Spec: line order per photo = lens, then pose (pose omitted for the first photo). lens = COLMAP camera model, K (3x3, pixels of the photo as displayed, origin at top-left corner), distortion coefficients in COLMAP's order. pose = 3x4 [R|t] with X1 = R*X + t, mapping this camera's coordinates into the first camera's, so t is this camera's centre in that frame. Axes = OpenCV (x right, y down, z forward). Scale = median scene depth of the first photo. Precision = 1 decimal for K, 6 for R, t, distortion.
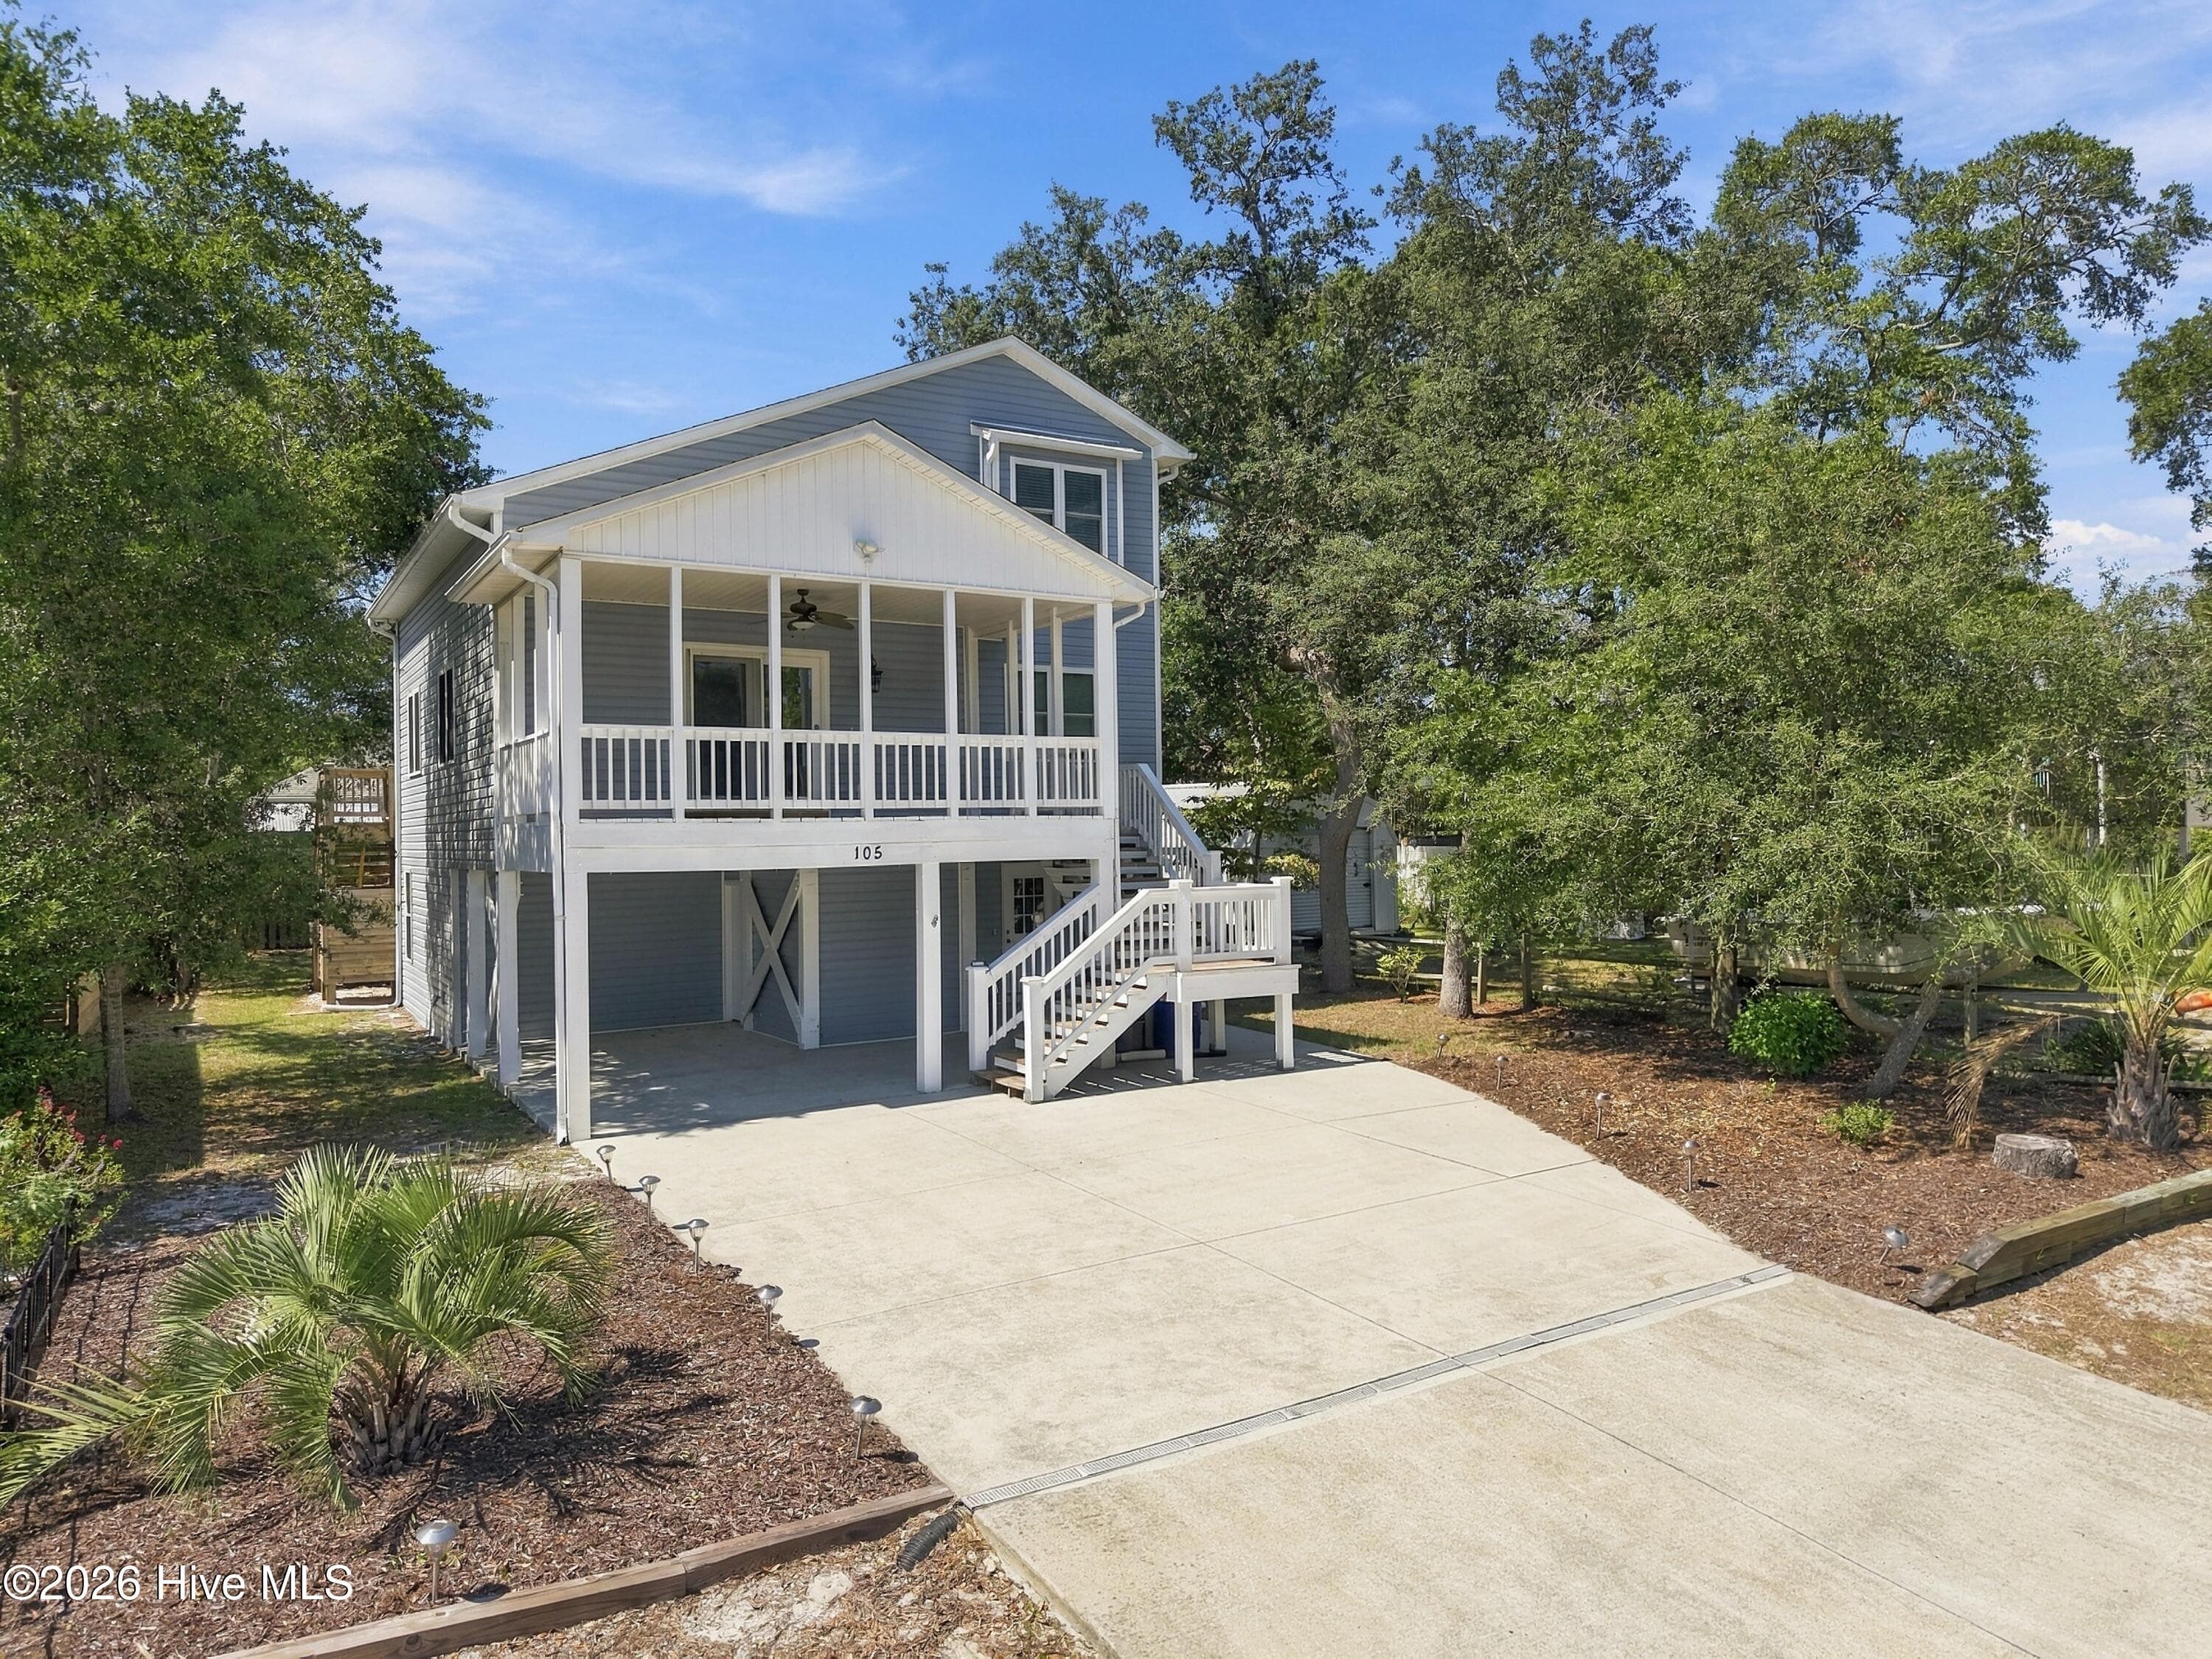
lens RADIAL K [[1476.4, 0, 1106.0], [0, 1476.4, 829.5], [0, 0, 1]] dist [0.030607, -0.027347]
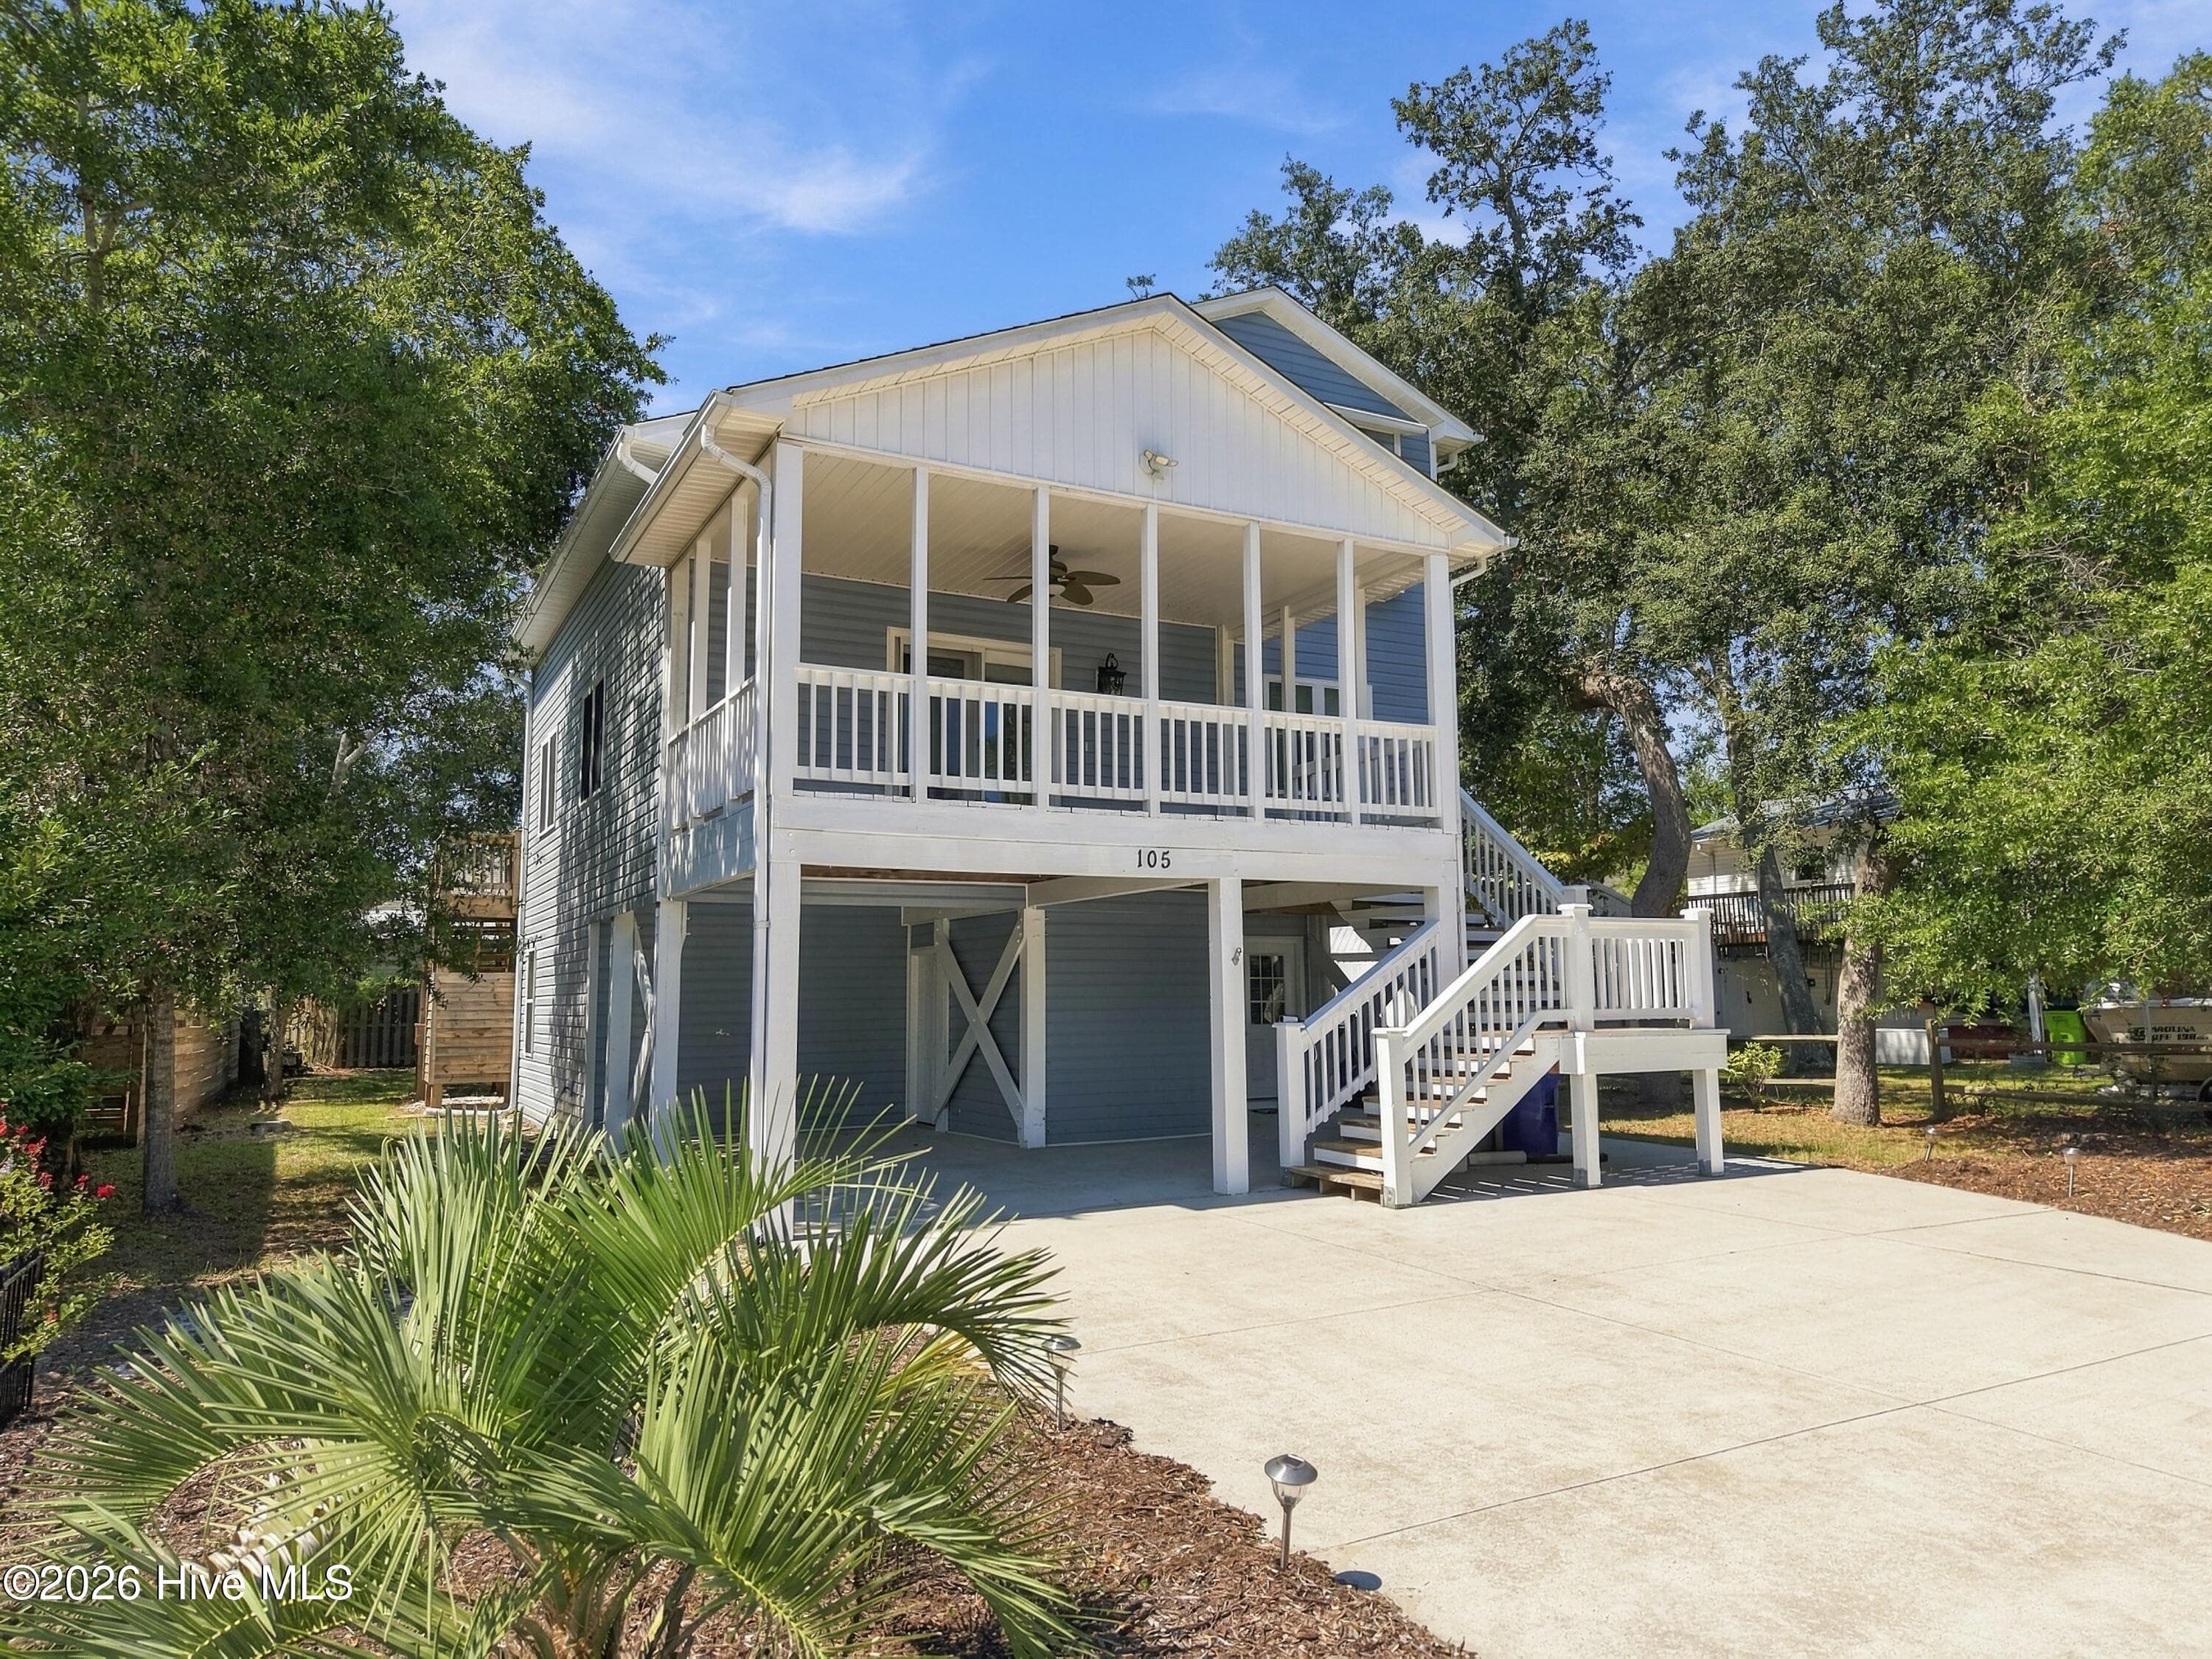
lens RADIAL K [[1476.4, 0, 1106.0], [0, 1476.4, 829.5], [0, 0, 1]] dist [0.030607, -0.027347]
pose [[0.998265, -0.001485, -0.058859, -0.116520], [-0.005125, 0.993695, -0.111996, 0.068883], [0.058654, 0.112103, 0.991964, 0.213564]]
